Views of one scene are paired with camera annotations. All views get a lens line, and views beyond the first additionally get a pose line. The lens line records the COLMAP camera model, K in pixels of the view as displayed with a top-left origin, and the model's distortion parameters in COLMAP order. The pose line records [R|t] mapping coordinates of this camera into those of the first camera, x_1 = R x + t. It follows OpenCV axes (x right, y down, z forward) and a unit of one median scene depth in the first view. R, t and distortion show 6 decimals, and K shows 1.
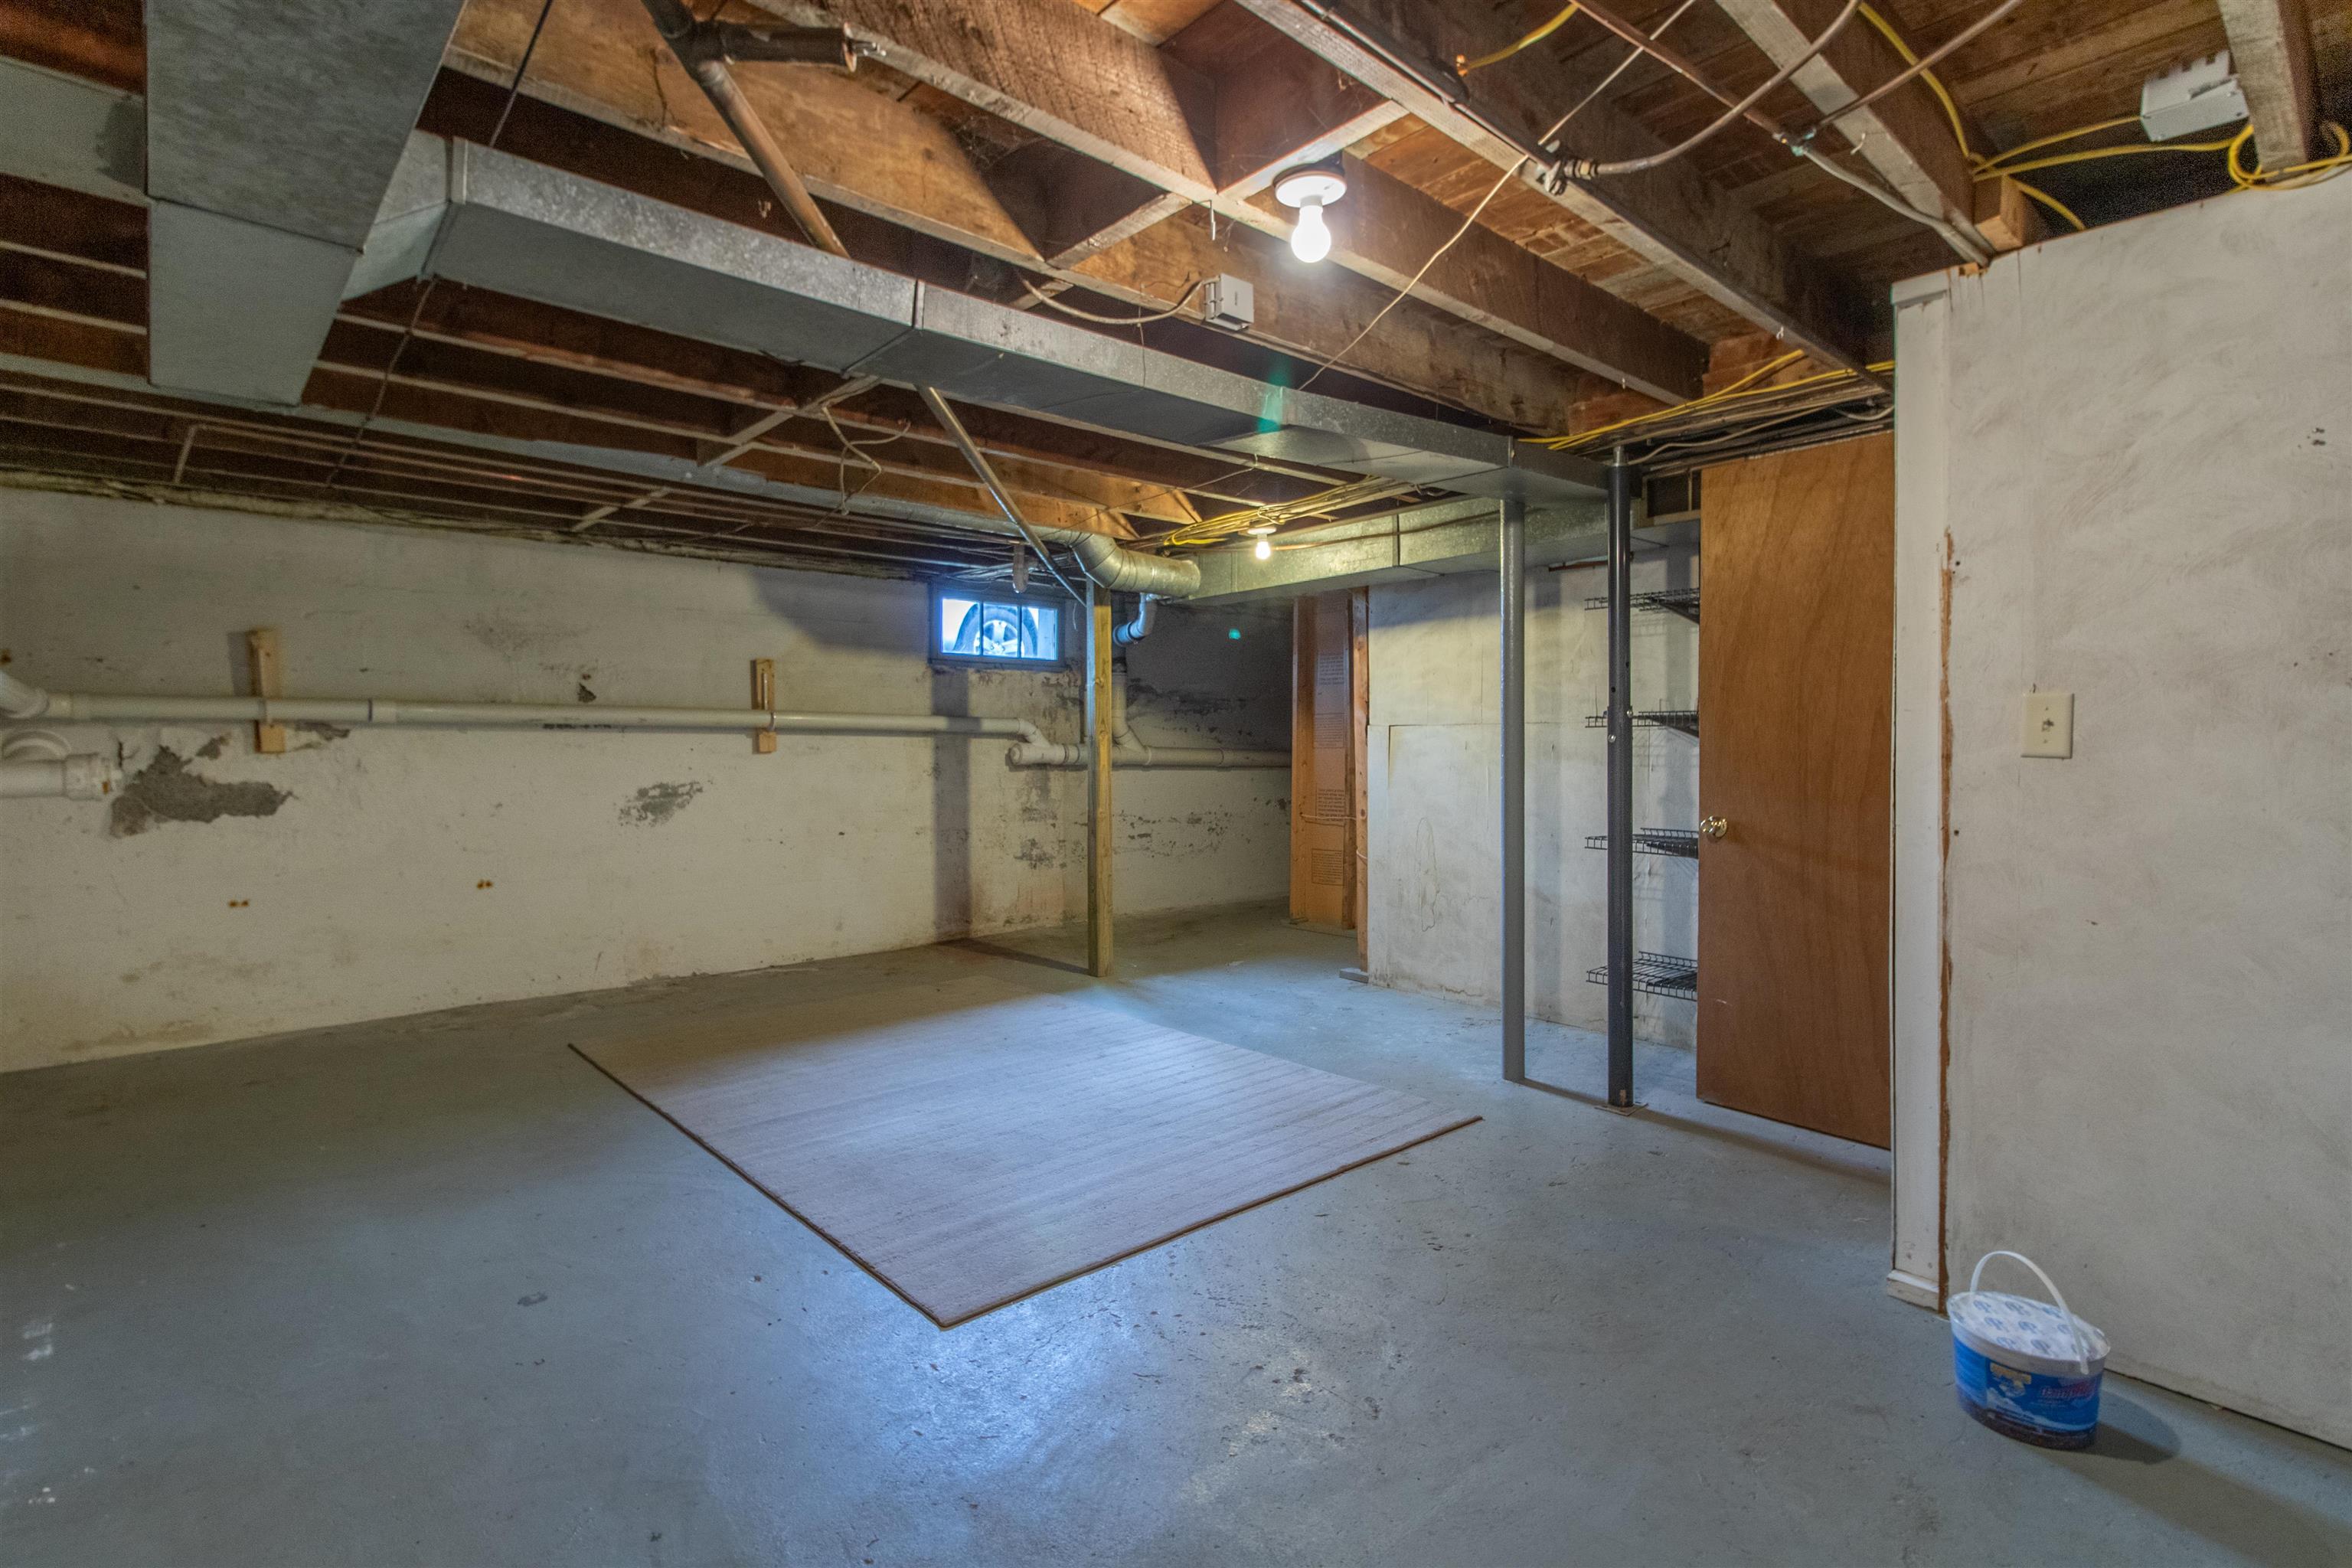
lens RADIAL K [[1124.7, 0, 1191.5], [0, 1124.7, 759.7], [0, 0, 1]] dist [0.000083, 0.000586]
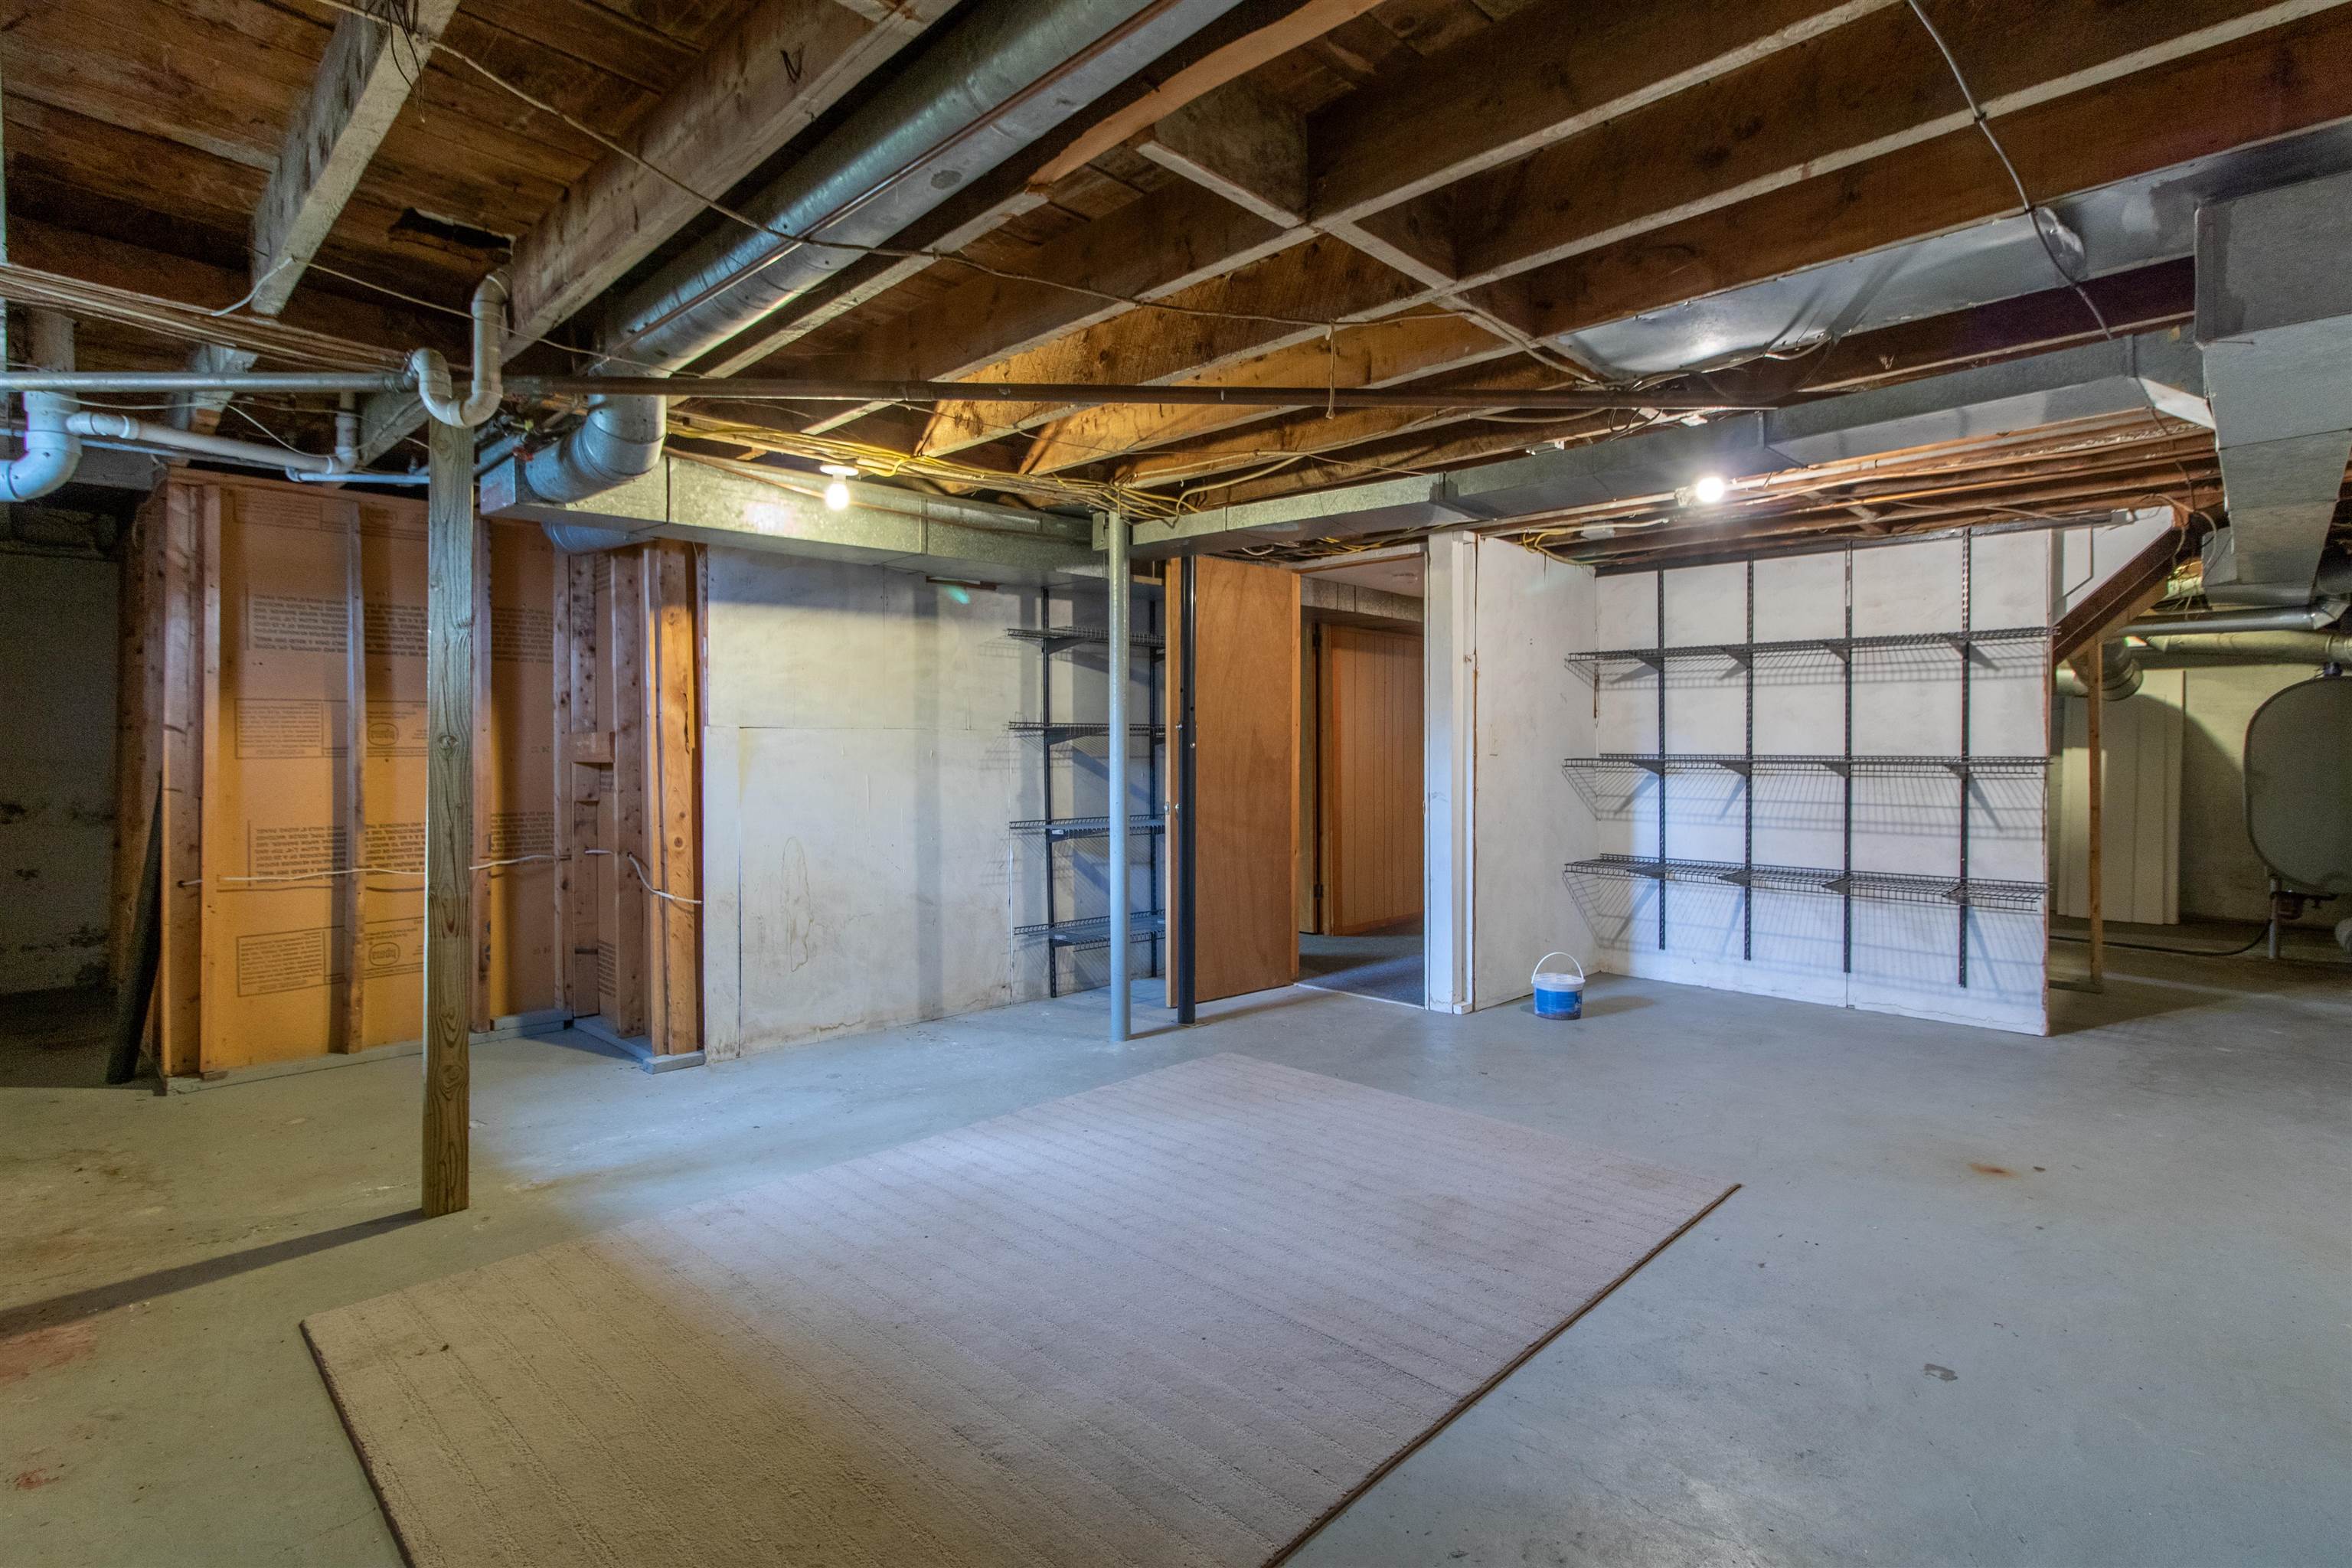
lens RADIAL K [[1124.7, 0, 1191.5], [0, 1124.7, 759.7], [0, 0, 1]] dist [0.000083, 0.000586]
pose [[-0.064678, -0.011825, 0.997836, -0.729937], [0.014789, 0.999809, 0.012807, -0.014967], [-0.997797, 0.015586, -0.064491, 0.836022]]
